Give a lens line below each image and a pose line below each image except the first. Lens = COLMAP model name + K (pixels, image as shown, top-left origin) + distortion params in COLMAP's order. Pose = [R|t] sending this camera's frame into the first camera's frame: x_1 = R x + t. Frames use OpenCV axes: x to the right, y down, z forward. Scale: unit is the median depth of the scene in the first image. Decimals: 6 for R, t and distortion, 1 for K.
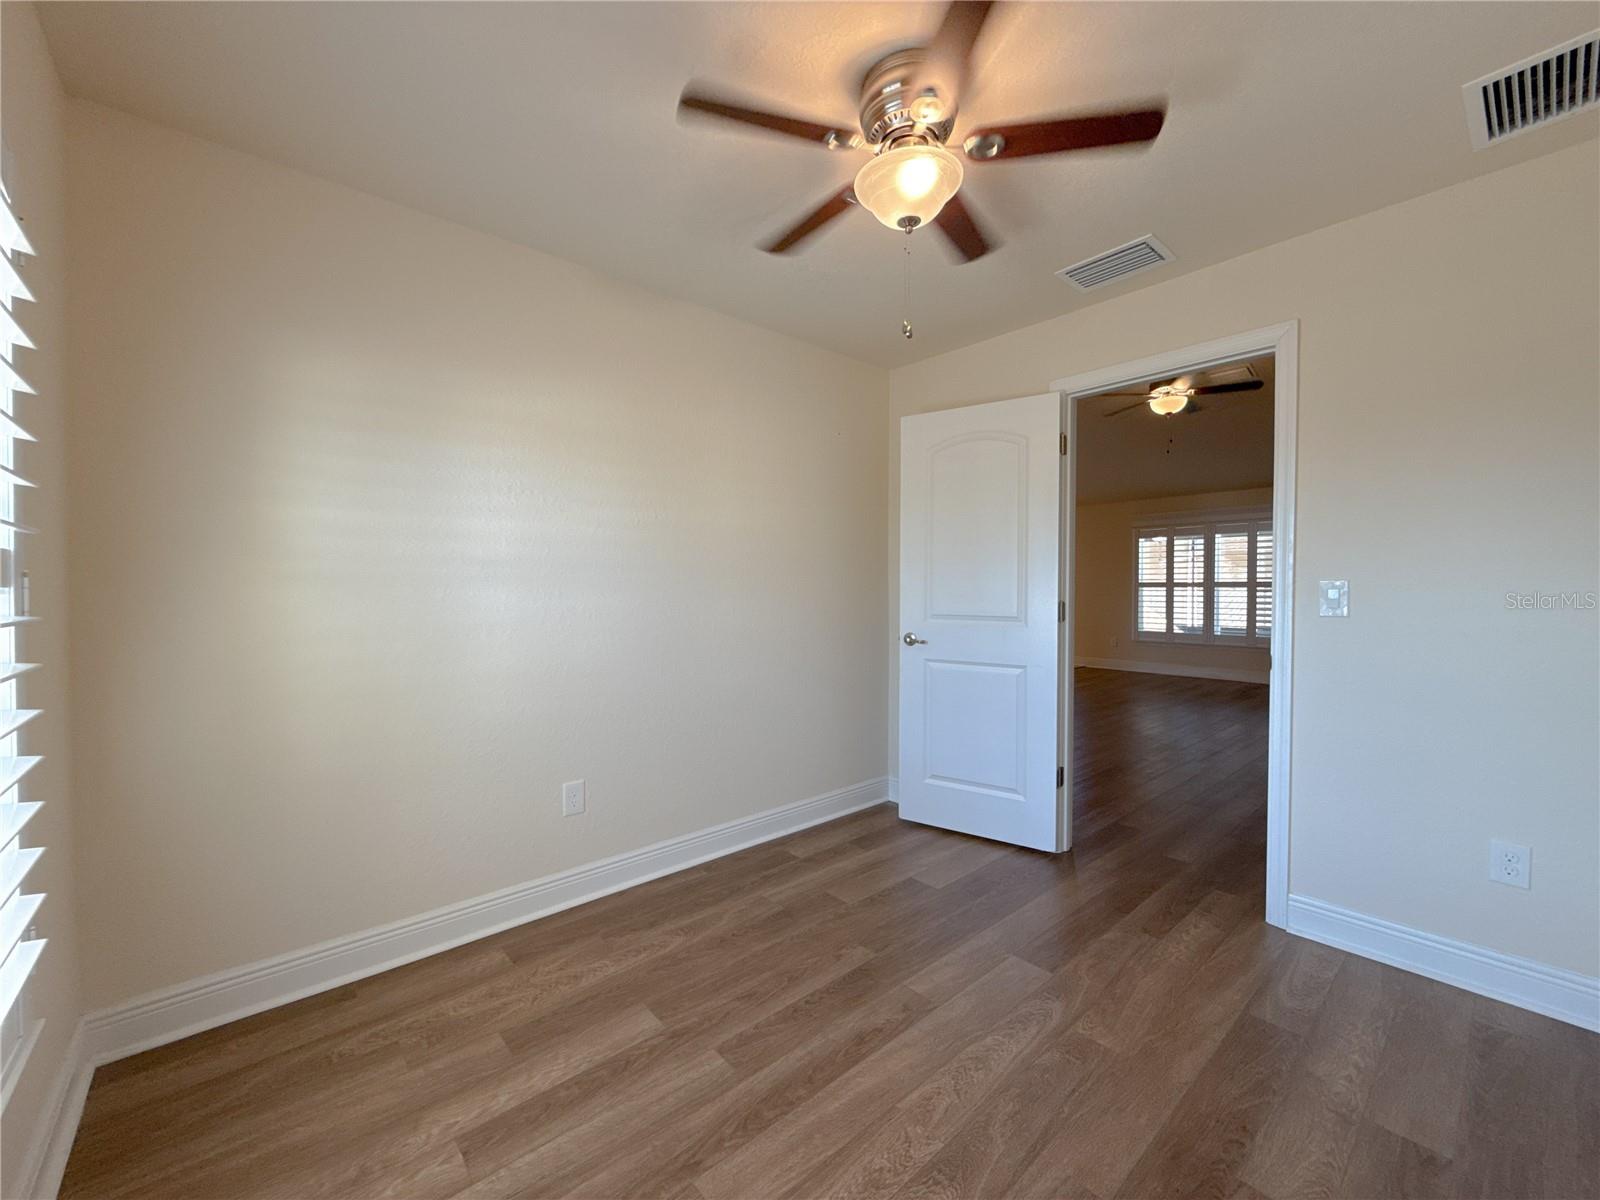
lens RADIAL K [[637.5, 0, 799.0], [0, 637.5, 608.4], [0, 0, 1]] dist [0.000546, -0.000052]
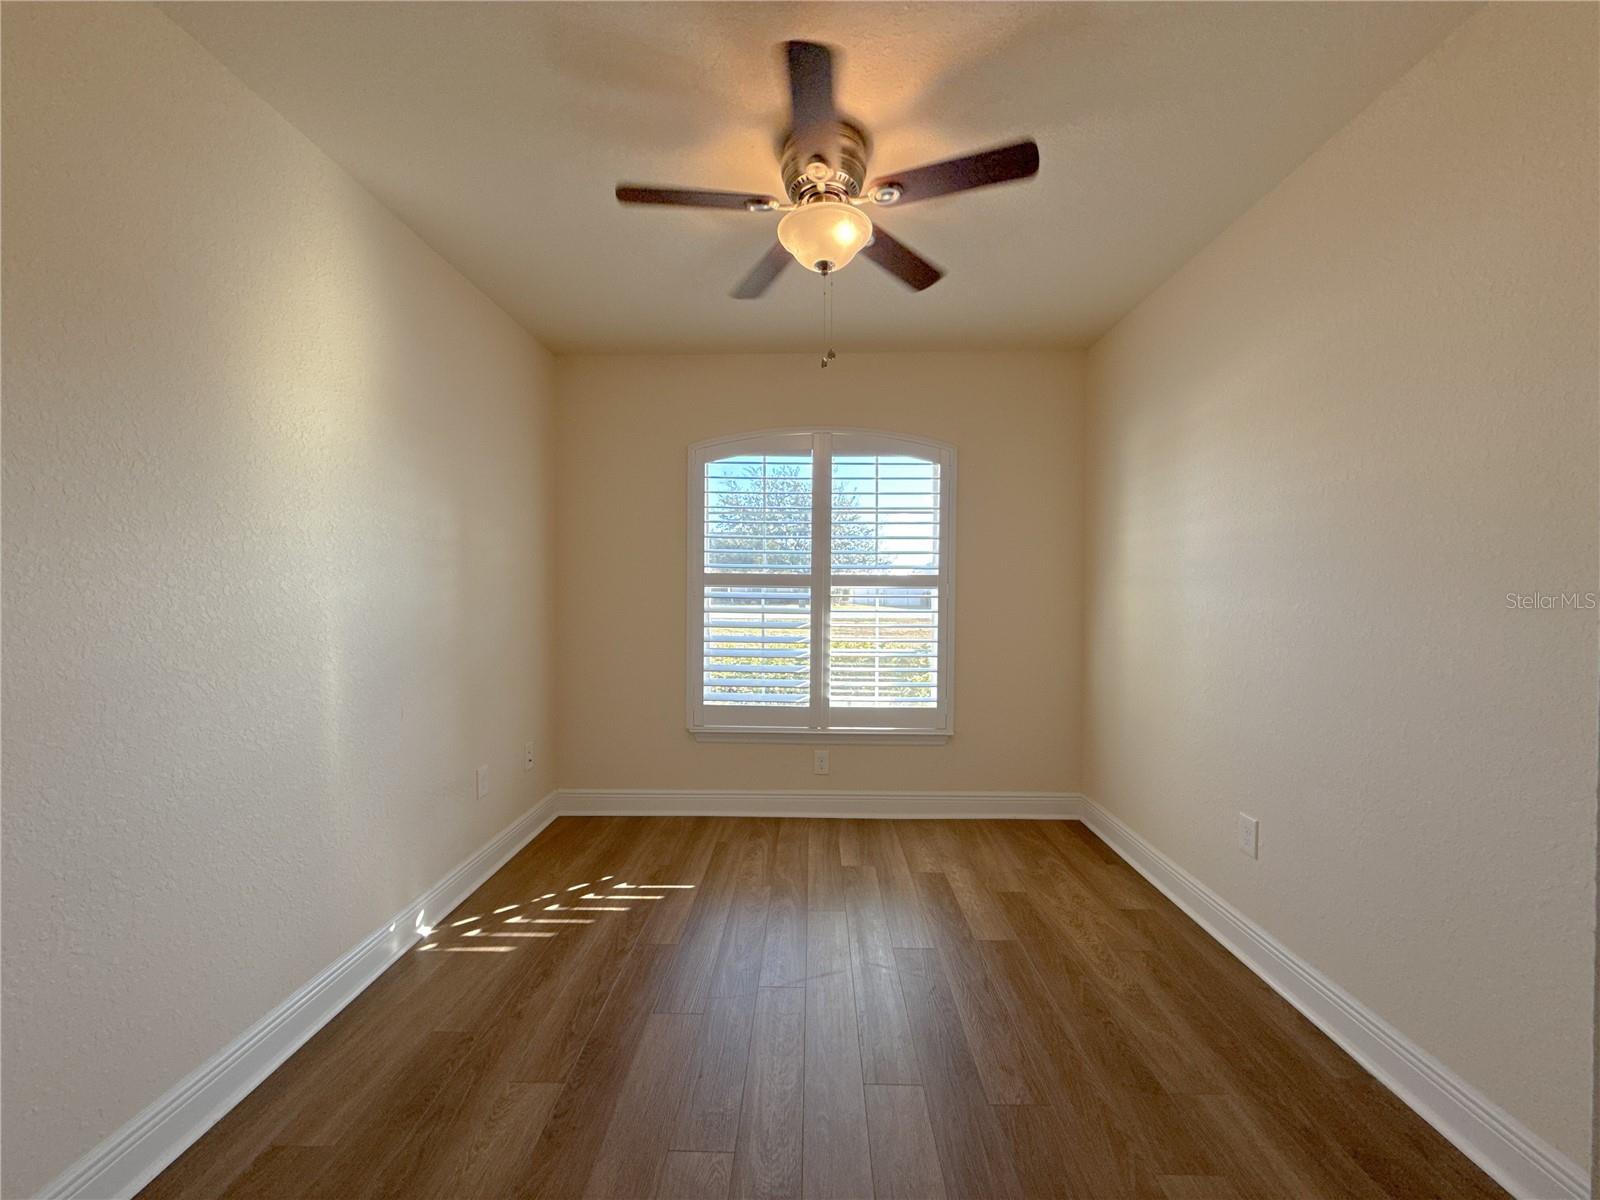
lens RADIAL K [[637.5, 0, 799.0], [0, 637.5, 608.4], [0, 0, 1]] dist [0.000546, -0.000052]
pose [[-0.674391, 0.025368, -0.737938, 0.850370], [-0.022726, 0.998223, 0.055085, -0.046254], [0.738024, 0.053919, -0.672616, 1.414391]]
